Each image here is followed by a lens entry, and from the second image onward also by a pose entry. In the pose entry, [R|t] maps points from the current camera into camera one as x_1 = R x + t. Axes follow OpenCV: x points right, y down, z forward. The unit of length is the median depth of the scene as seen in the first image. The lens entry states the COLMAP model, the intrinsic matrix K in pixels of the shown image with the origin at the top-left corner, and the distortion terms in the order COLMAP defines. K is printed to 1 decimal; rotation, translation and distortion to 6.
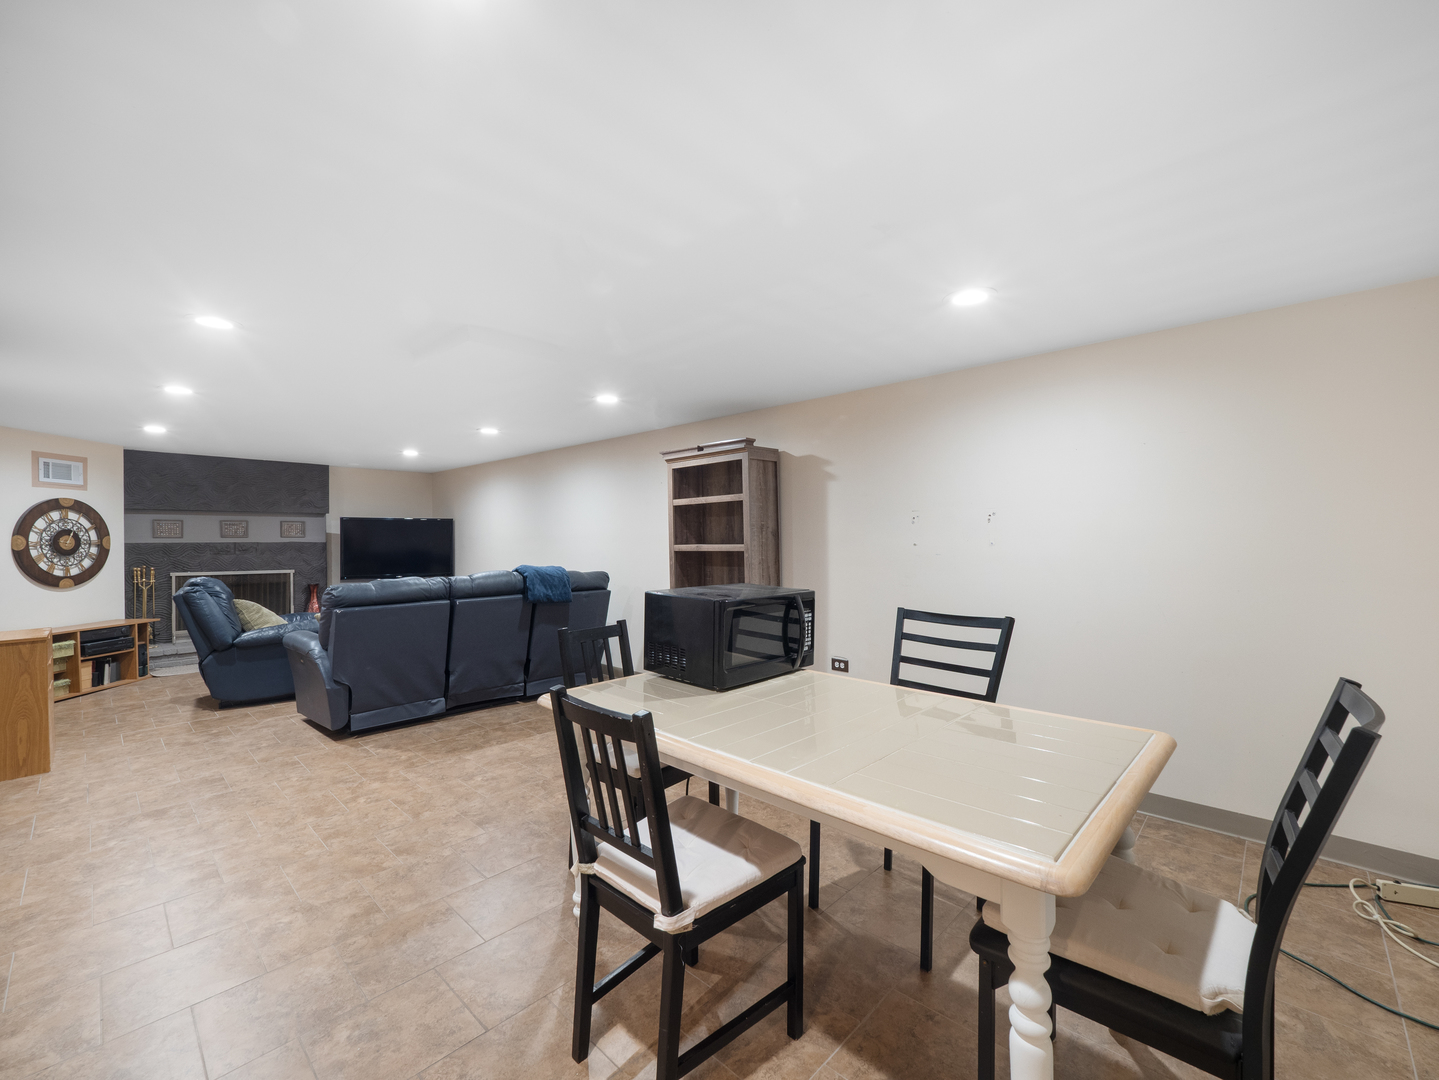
lens RADIAL K [[601.4, 0, 712.4], [0, 601.4, 539.5], [0, 0, 1]] dist [-0.020468, 0.000449]
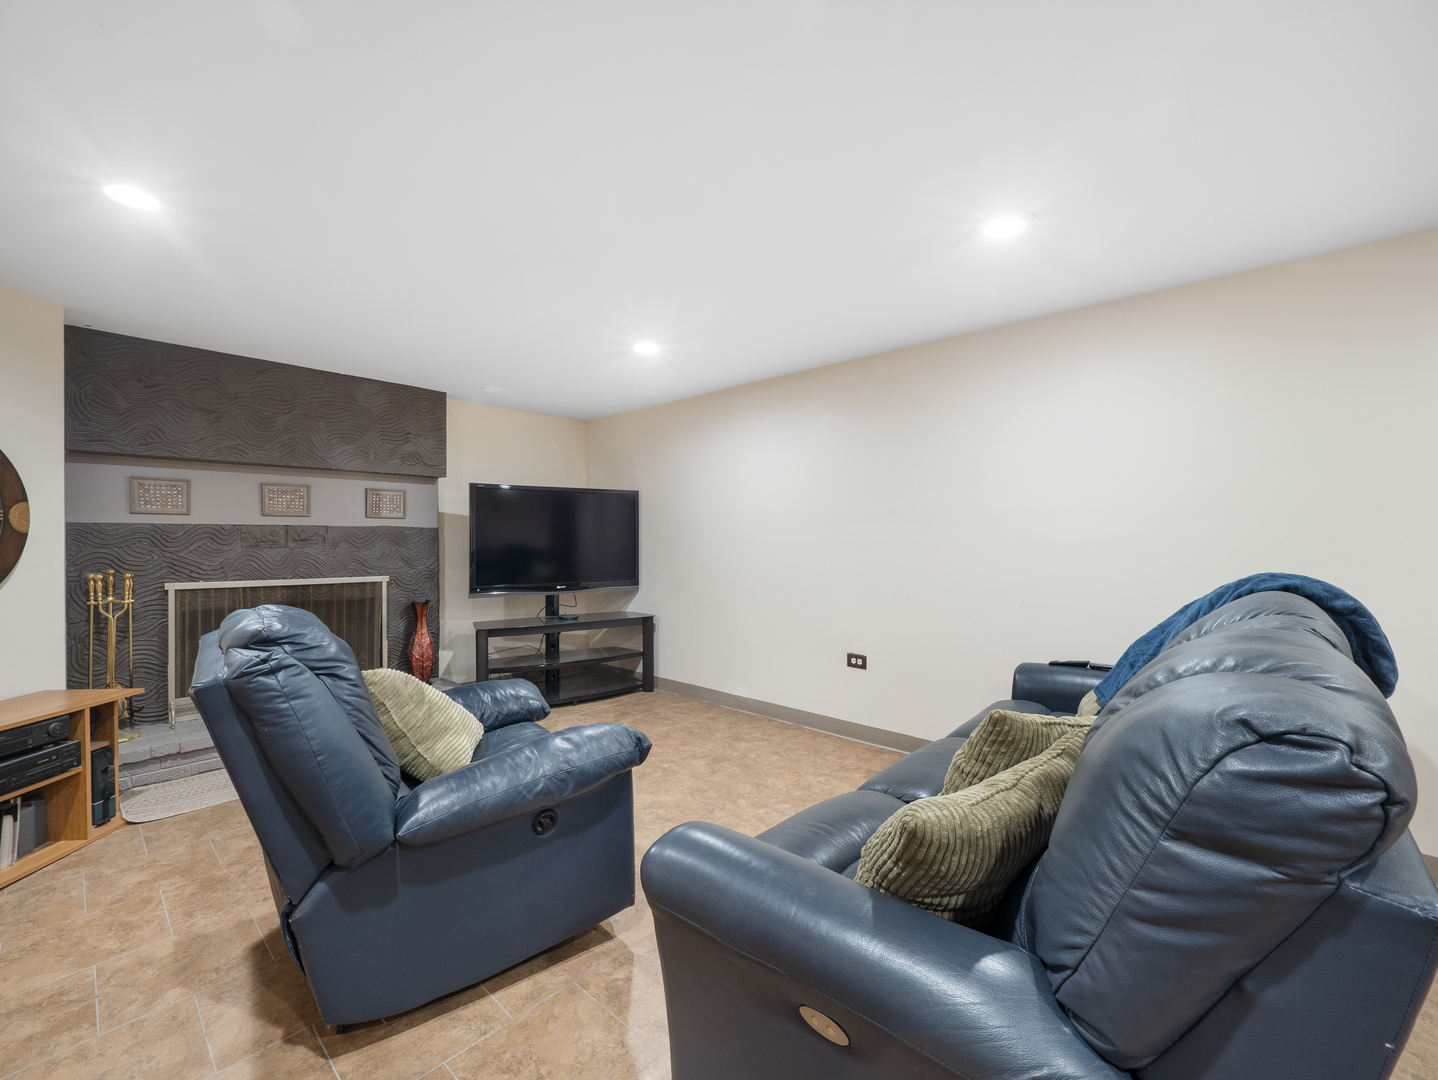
lens RADIAL K [[623.7, 0, 713.7], [0, 623.7, 540.5], [0, 0, 1]] dist [-0.001378, 0.000136]
pose [[0.999947, 0.003404, -0.009666, -0.448902], [-0.003365, 0.999986, 0.004108, 0.016332], [0.009680, -0.004075, 0.999945, 0.478653]]
